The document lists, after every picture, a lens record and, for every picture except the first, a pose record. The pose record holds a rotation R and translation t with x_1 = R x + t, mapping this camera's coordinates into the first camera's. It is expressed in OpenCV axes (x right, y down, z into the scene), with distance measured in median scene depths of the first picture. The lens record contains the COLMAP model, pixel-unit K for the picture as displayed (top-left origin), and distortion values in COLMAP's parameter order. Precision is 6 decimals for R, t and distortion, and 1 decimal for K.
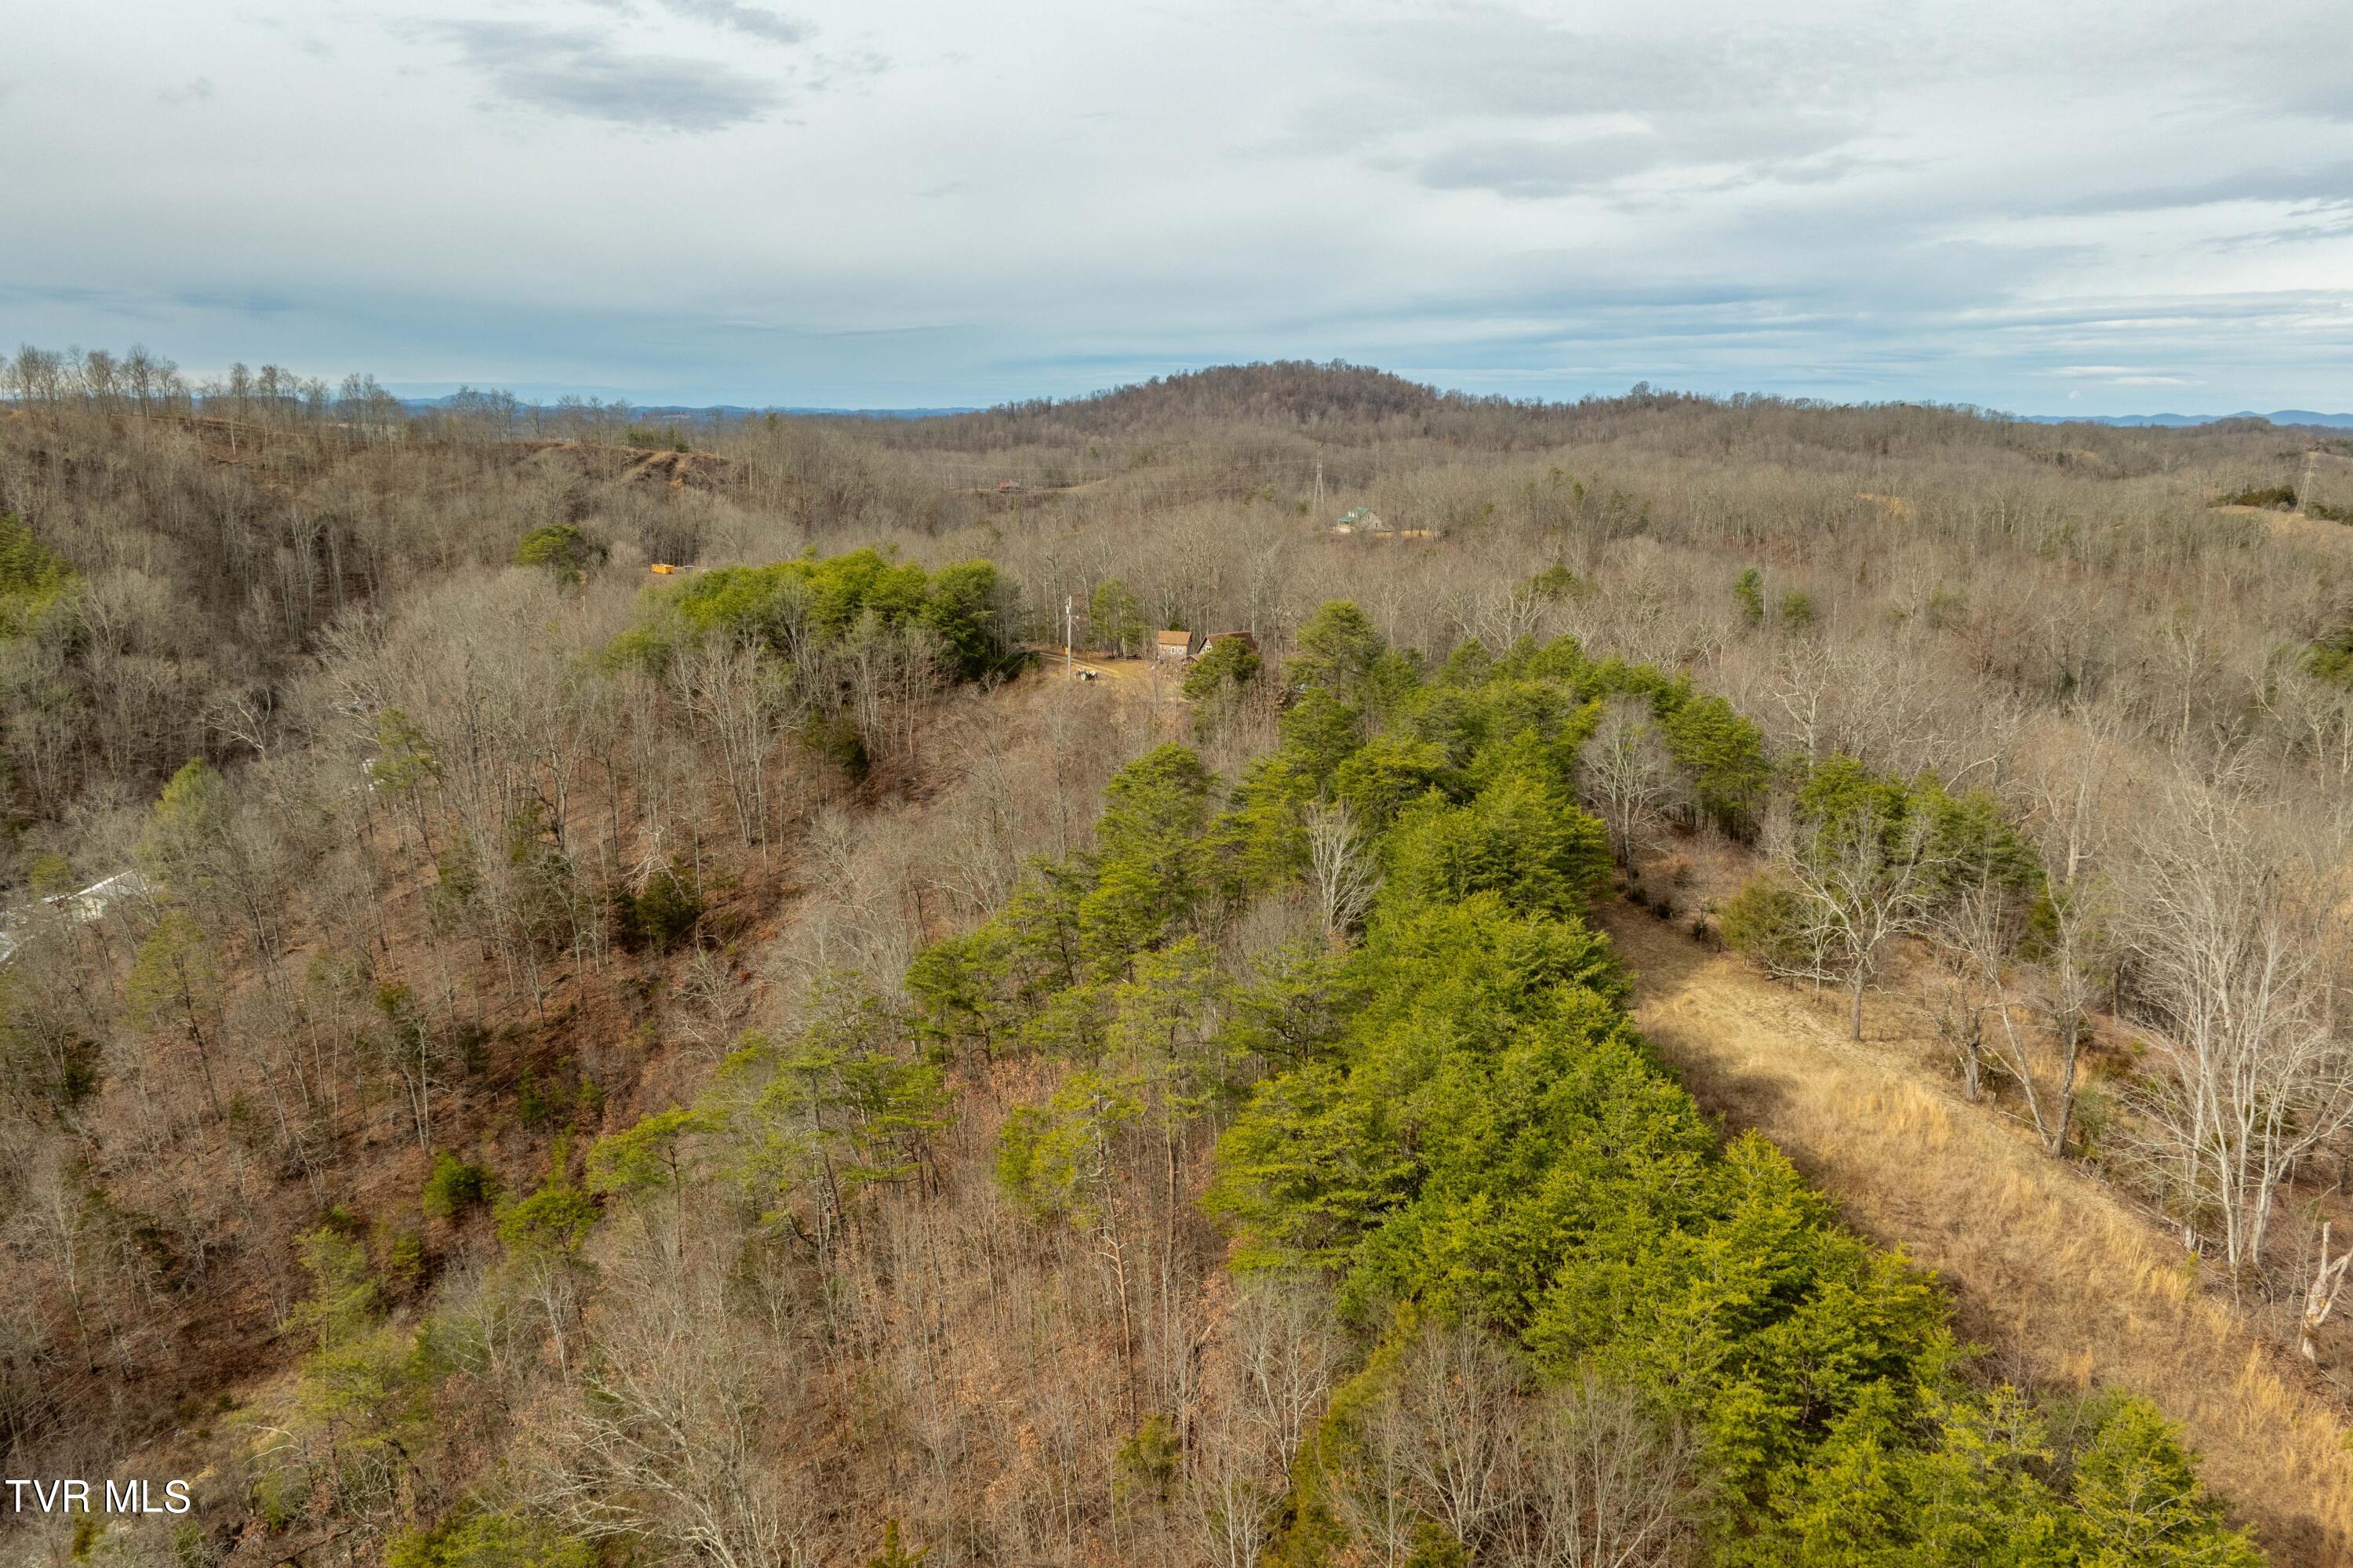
lens RADIAL K [[1750.2, 0, 1169.4], [0, 1750.2, 840.4], [0, 0, 1]] dist [-0.030551, 0.010040]
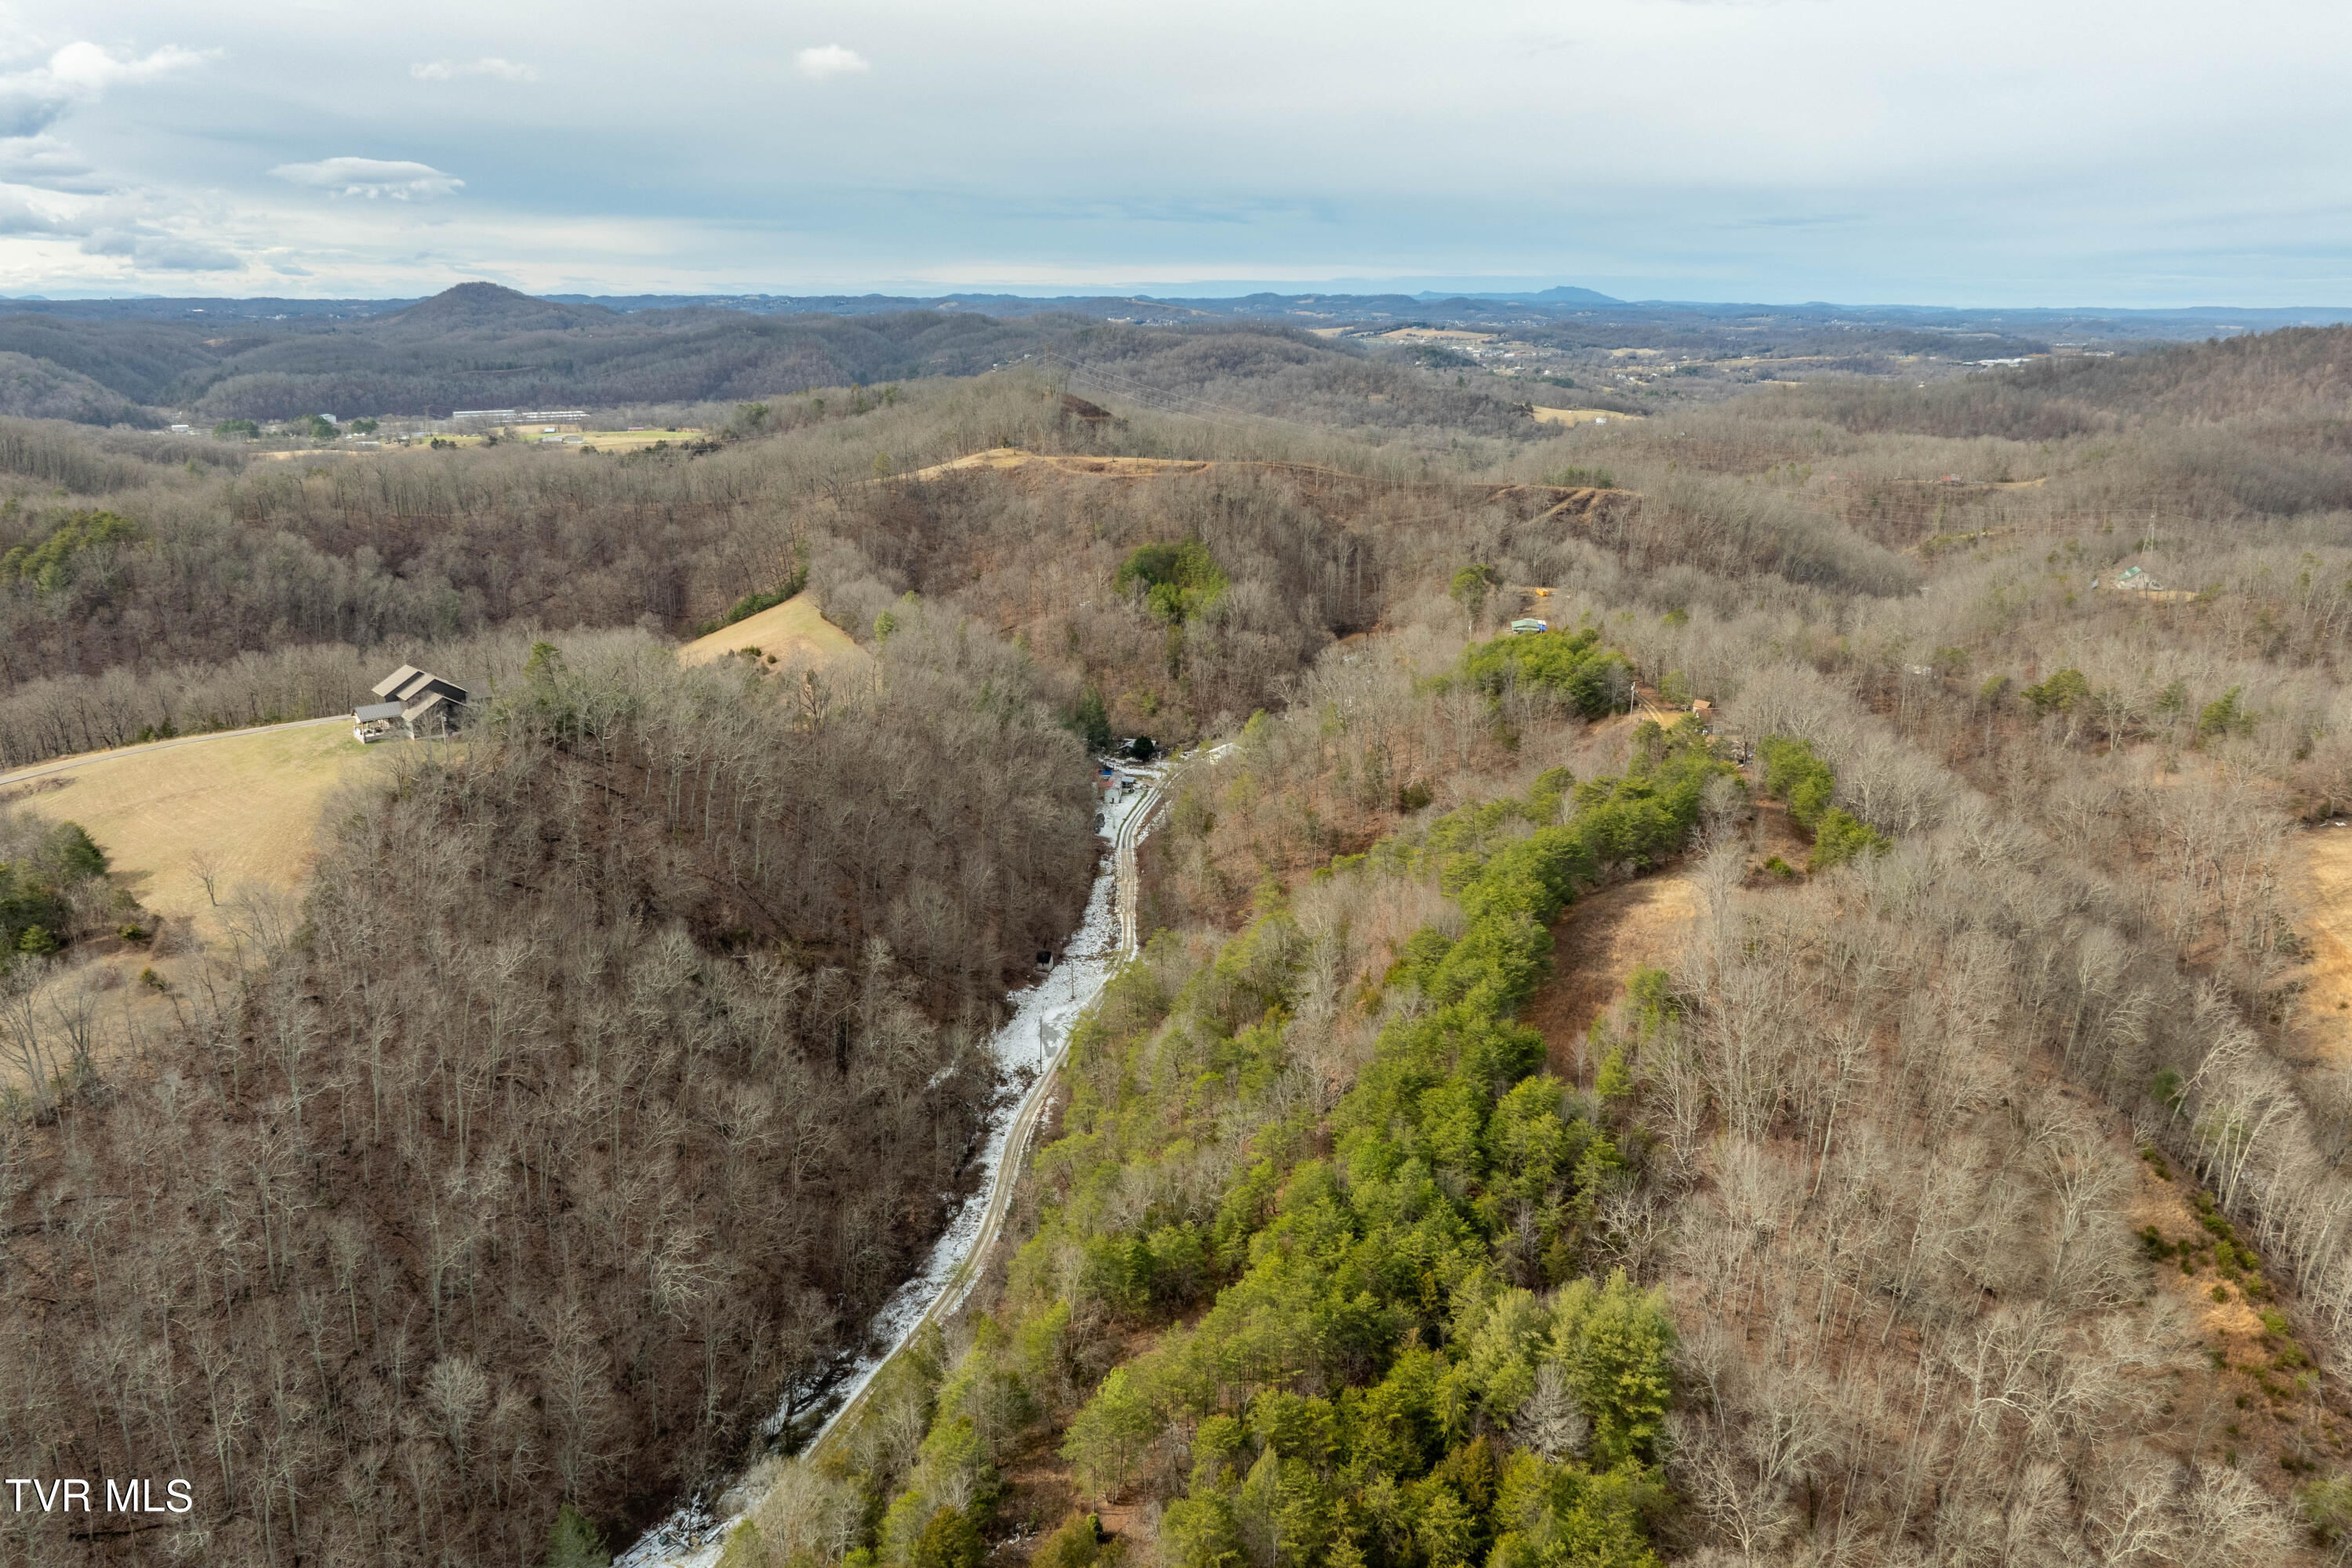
lens RADIAL K [[1749.4, 0, 1141.0], [0, 1749.4, 758.0], [0, 0, 1]] dist [-0.030551, 0.010040]
pose [[0.824109, 0.144298, -0.547743, 0.750536], [-0.138018, 0.989016, 0.052892, -0.096079], [0.549359, 0.032009, 0.834973, -1.312452]]
